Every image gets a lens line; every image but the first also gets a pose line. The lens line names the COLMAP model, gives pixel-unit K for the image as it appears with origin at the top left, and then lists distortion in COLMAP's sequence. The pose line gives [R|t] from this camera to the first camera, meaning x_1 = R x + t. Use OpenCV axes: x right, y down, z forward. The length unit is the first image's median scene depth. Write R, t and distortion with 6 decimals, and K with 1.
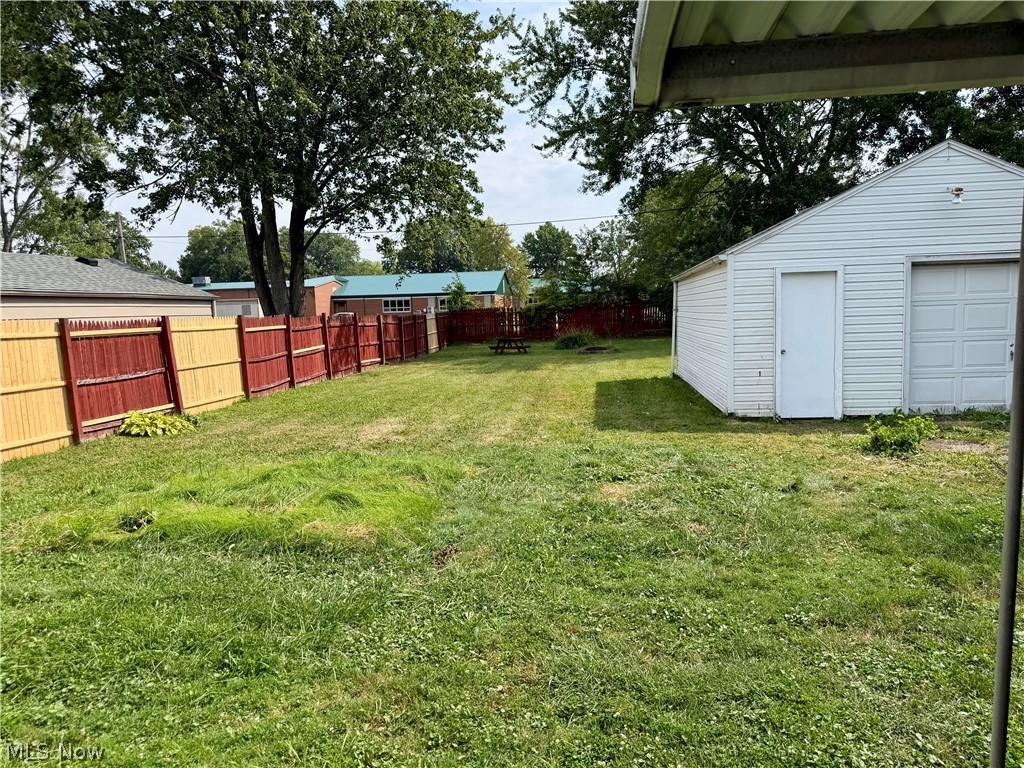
lens RADIAL K [[729.2, 0, 512.0], [0, 729.2, 386.8], [0, 0, 1]] dist [0.052092, -0.046566]
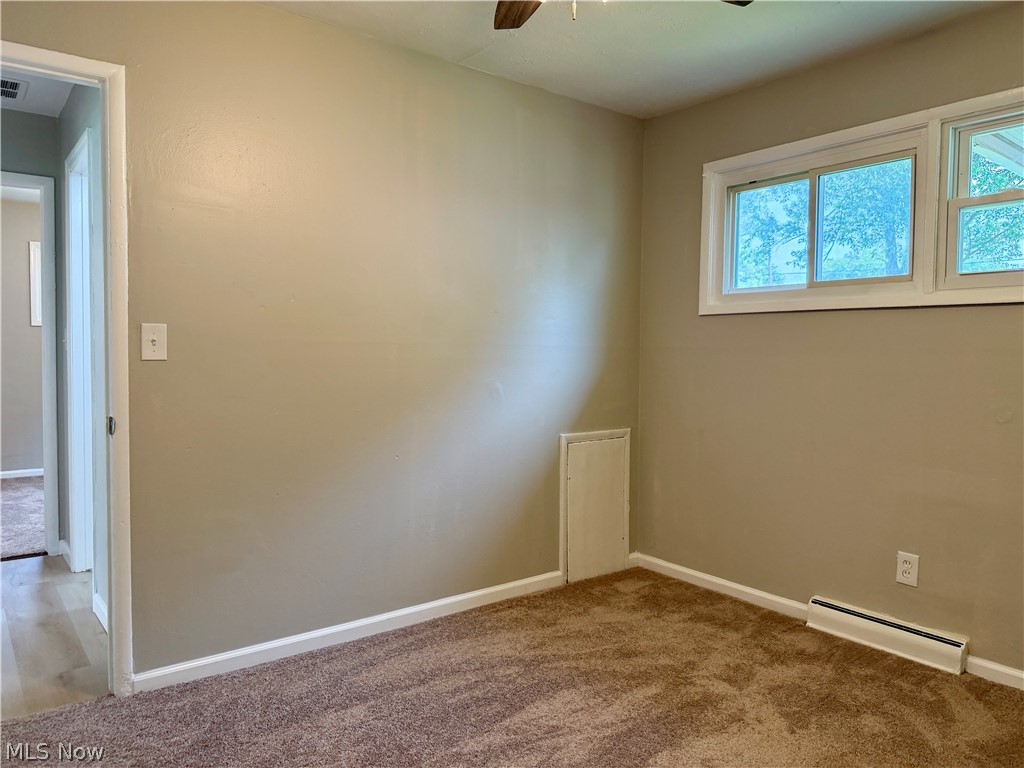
lens RADIAL K [[729.2, 0, 514.0], [0, 729.2, 392.0], [0, 0, 1]] dist [0.052092, -0.046566]
pose [[0.696405, 0.088126, -0.712217, 0.065138], [-0.105931, 0.994184, 0.019435, 0.019925], [0.709788, 0.061911, 0.701690, -0.198133]]
